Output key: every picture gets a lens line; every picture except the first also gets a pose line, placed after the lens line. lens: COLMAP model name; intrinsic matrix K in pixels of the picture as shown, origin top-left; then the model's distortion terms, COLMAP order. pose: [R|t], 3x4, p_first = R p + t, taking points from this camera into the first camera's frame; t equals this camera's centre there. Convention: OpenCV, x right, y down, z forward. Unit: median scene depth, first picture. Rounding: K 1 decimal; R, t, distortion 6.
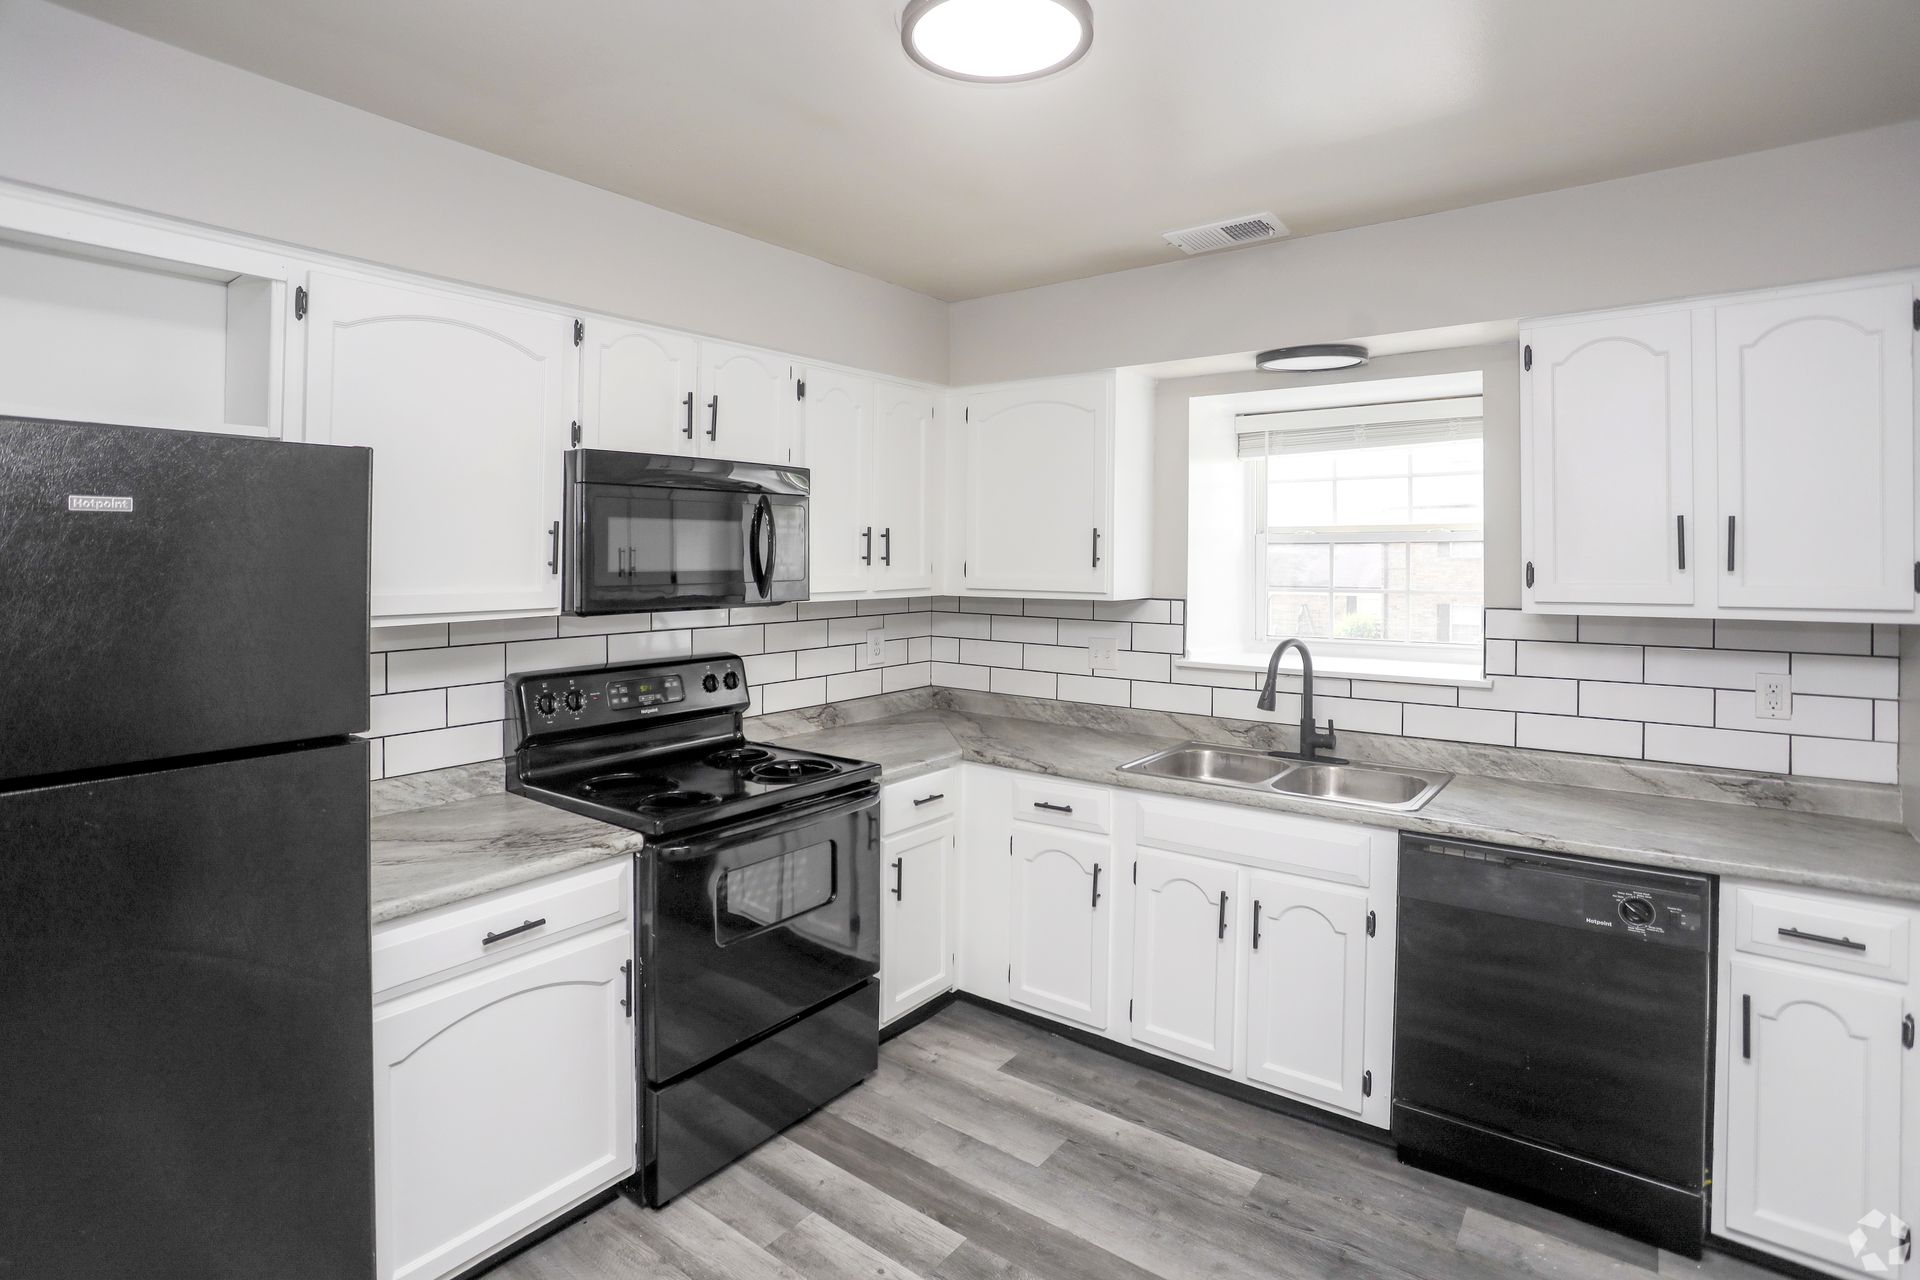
lens RADIAL K [[958.7, 0, 980.6], [0, 958.7, 548.9], [0, 0, 1]] dist [-0.039835, 0.006235]
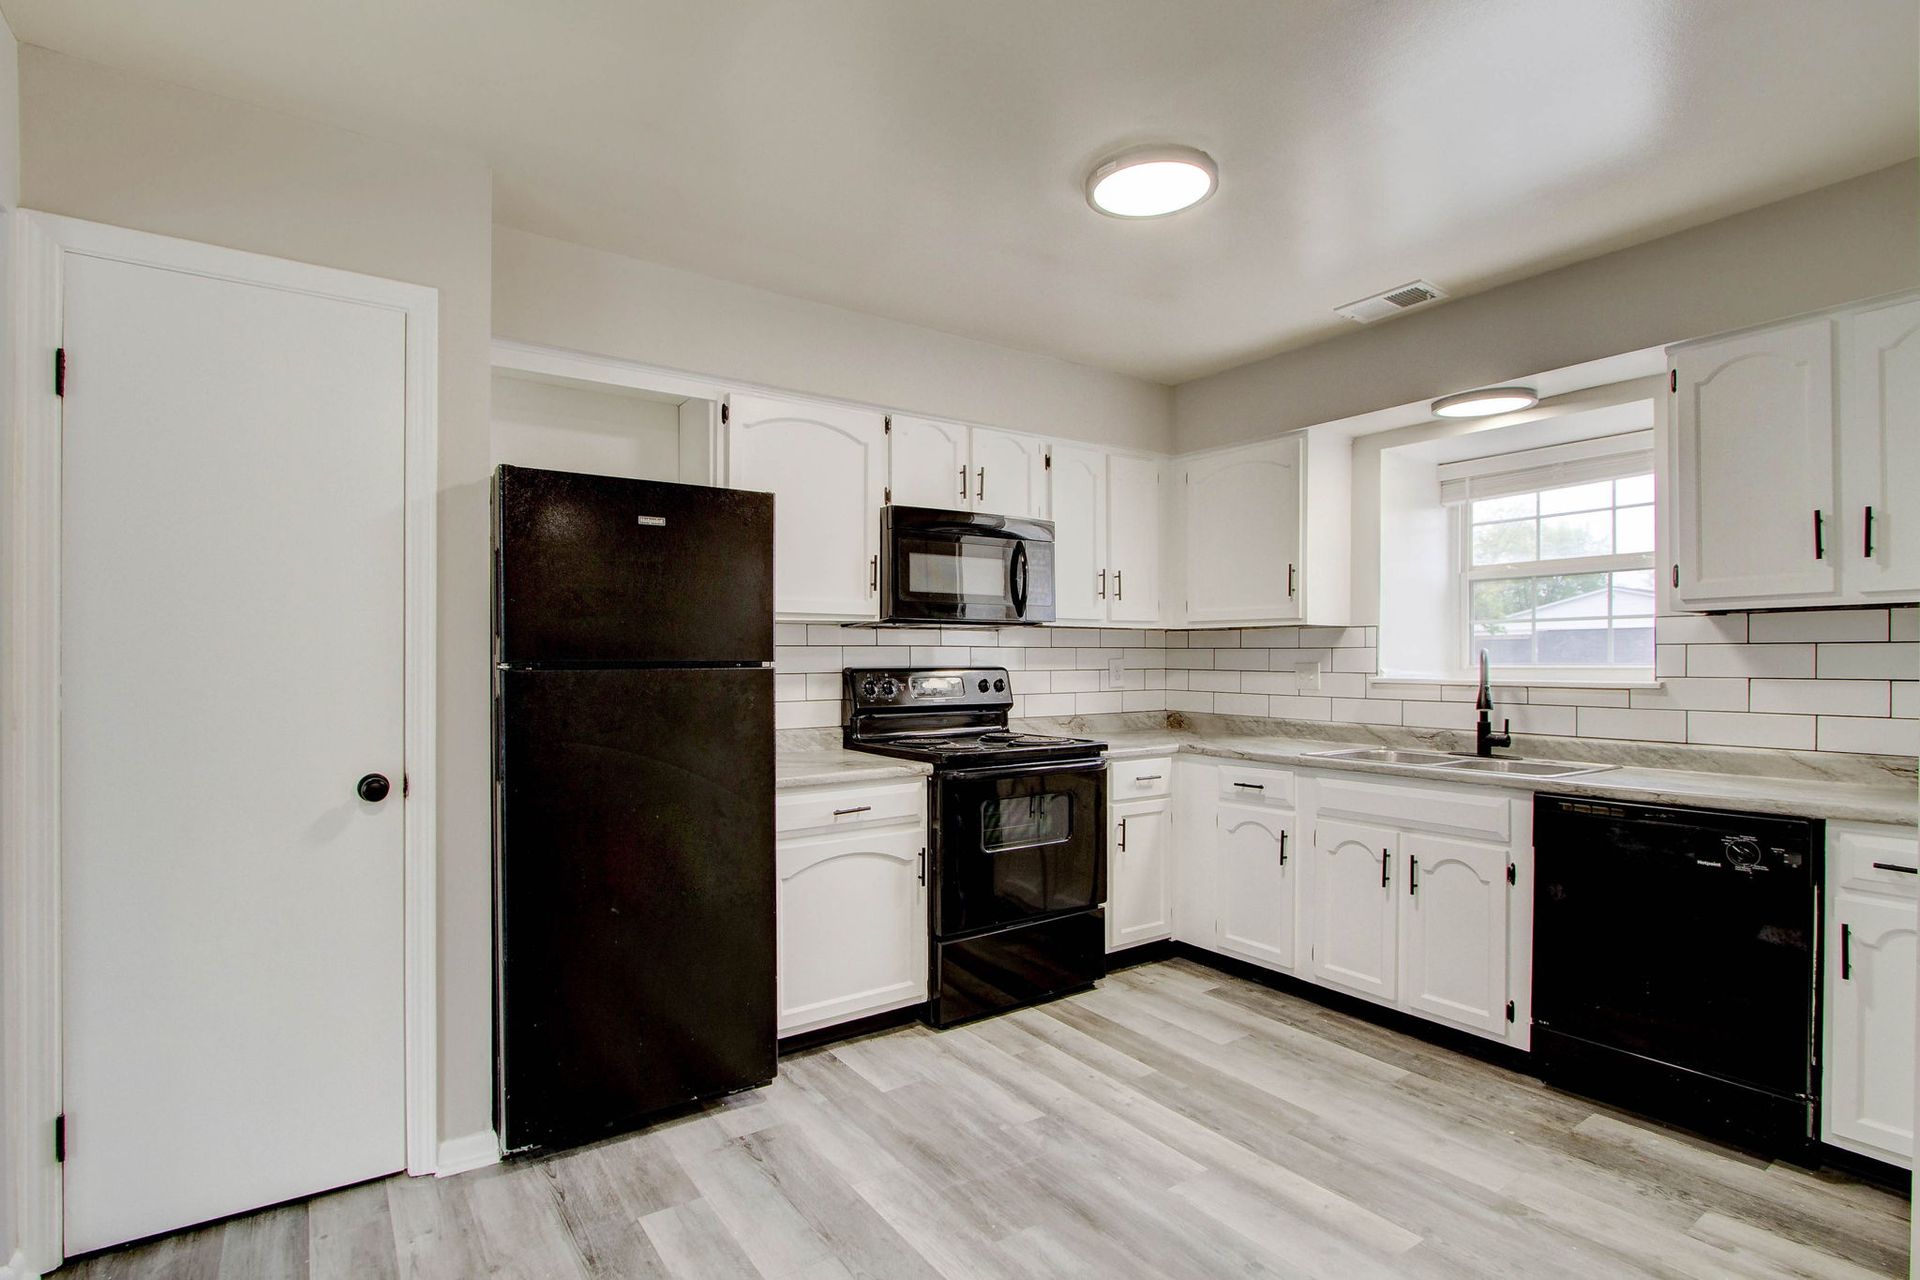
lens RADIAL K [[940.8, 0, 979.3], [0, 940.8, 660.1], [0, 0, 1]] dist [-0.001698, -0.000446]
pose [[0.954794, -0.004435, -0.297235, 0.126385], [0.007774, 0.999919, 0.010052, 0.110865], [0.297166, -0.011908, 0.954752, -0.314464]]
